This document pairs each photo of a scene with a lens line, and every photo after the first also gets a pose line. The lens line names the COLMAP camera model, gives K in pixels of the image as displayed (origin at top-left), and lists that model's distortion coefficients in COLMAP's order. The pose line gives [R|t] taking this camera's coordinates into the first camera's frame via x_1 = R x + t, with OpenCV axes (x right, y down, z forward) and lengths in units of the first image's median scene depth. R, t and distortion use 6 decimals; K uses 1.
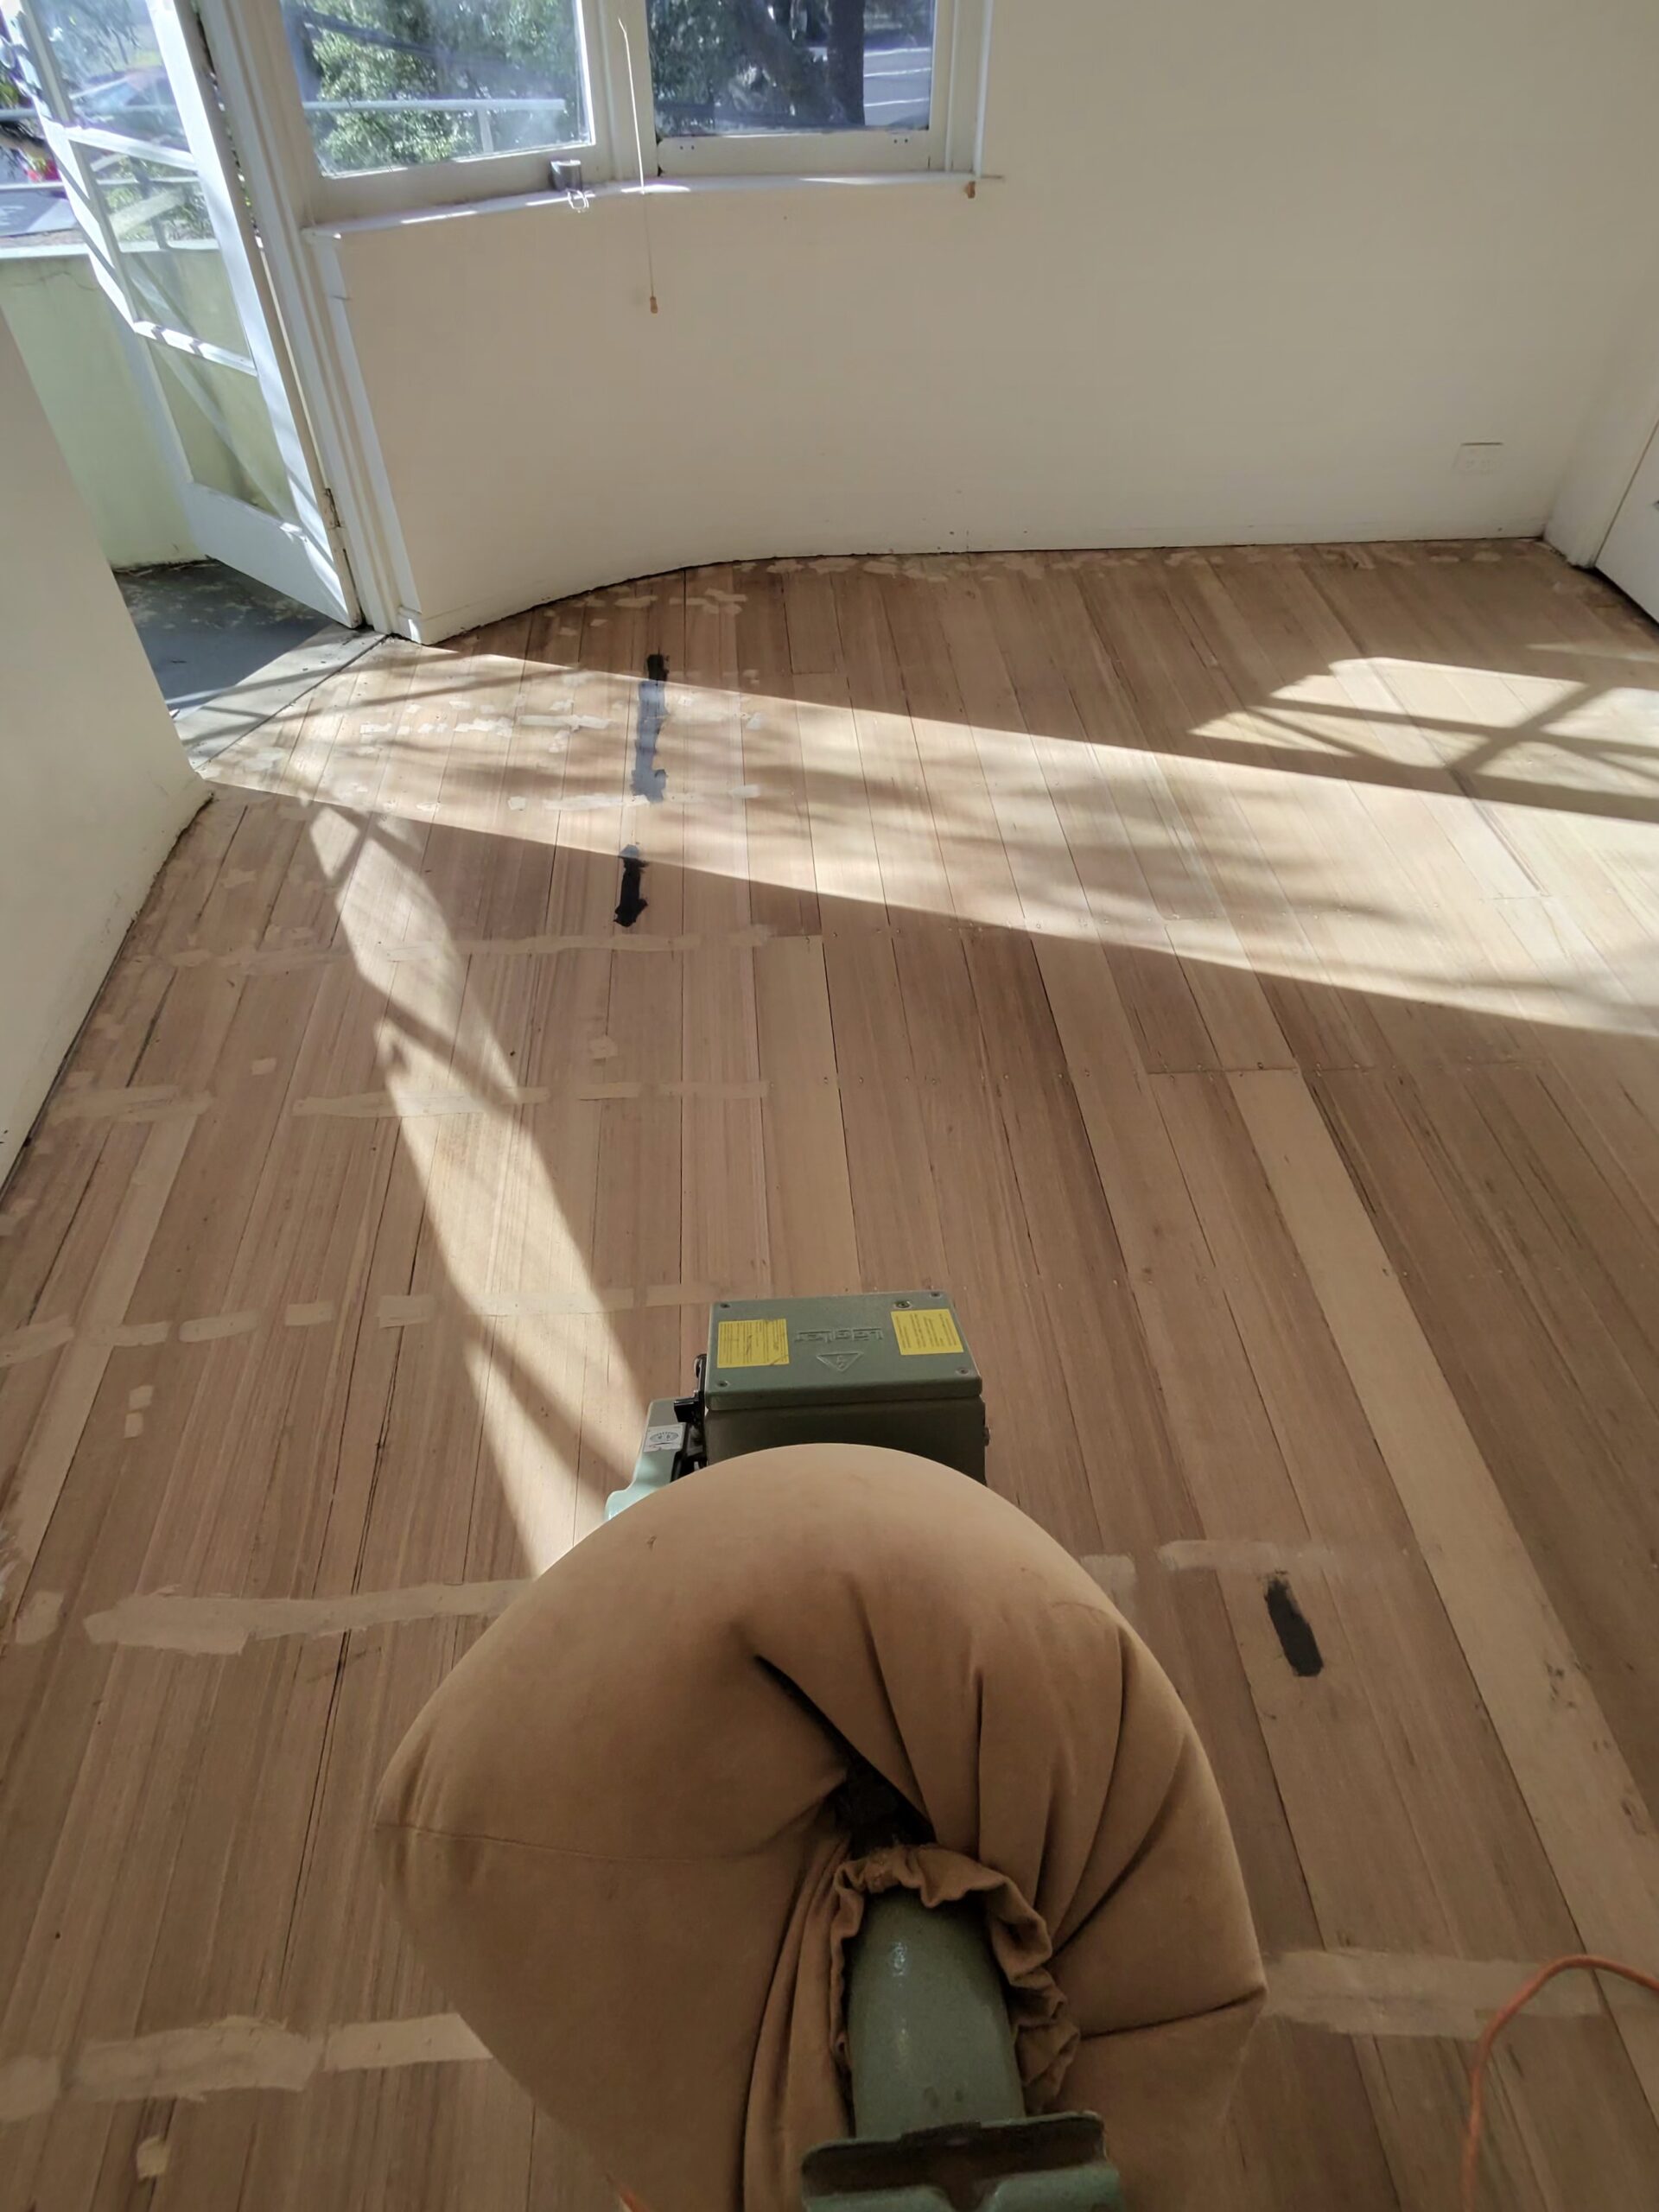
lens RADIAL K [[1237.8, 0, 829.5], [0, 1237.8, 1106.0], [0, 0, 1]] dist [0.012318, -0.000075]
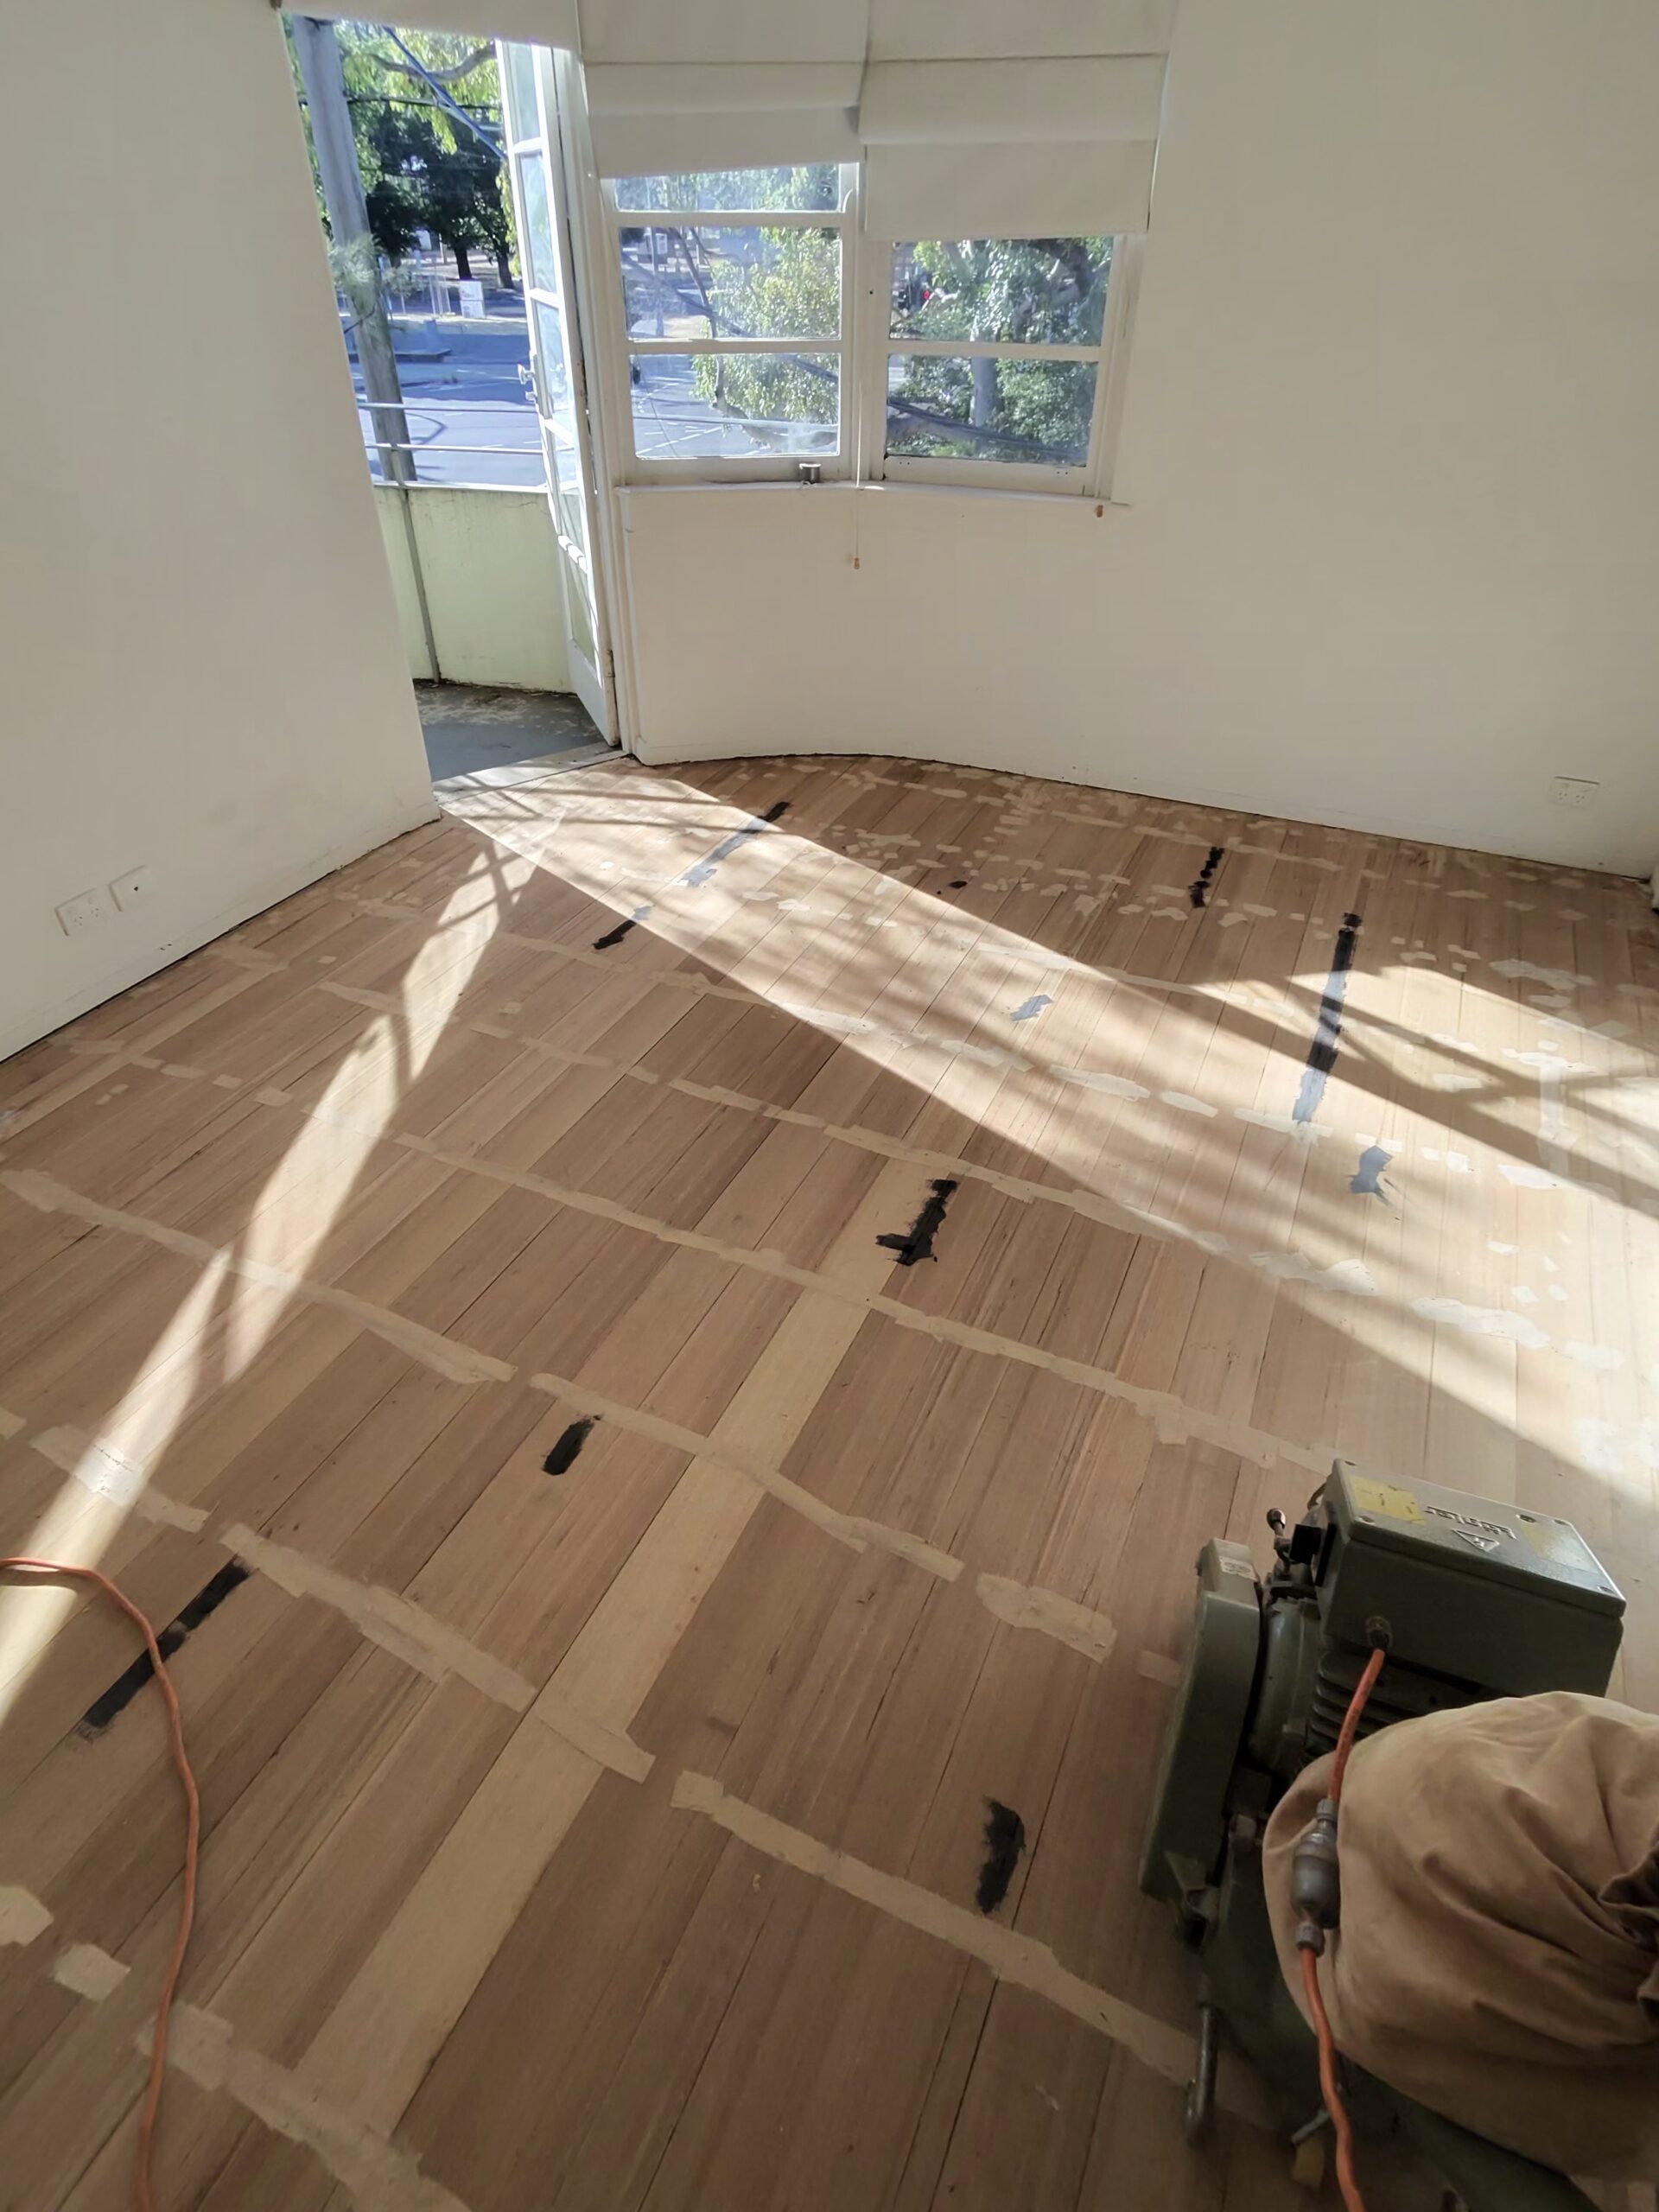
lens RADIAL K [[1237.8, 0, 829.5], [0, 1237.8, 1106.0], [0, 0, 1]] dist [0.012318, -0.000075]
pose [[0.880278, 0.282832, -0.380942, 0.473487], [-0.348378, 0.930362, -0.114277, 0.062573], [0.322093, 0.233307, 0.917510, -0.098091]]
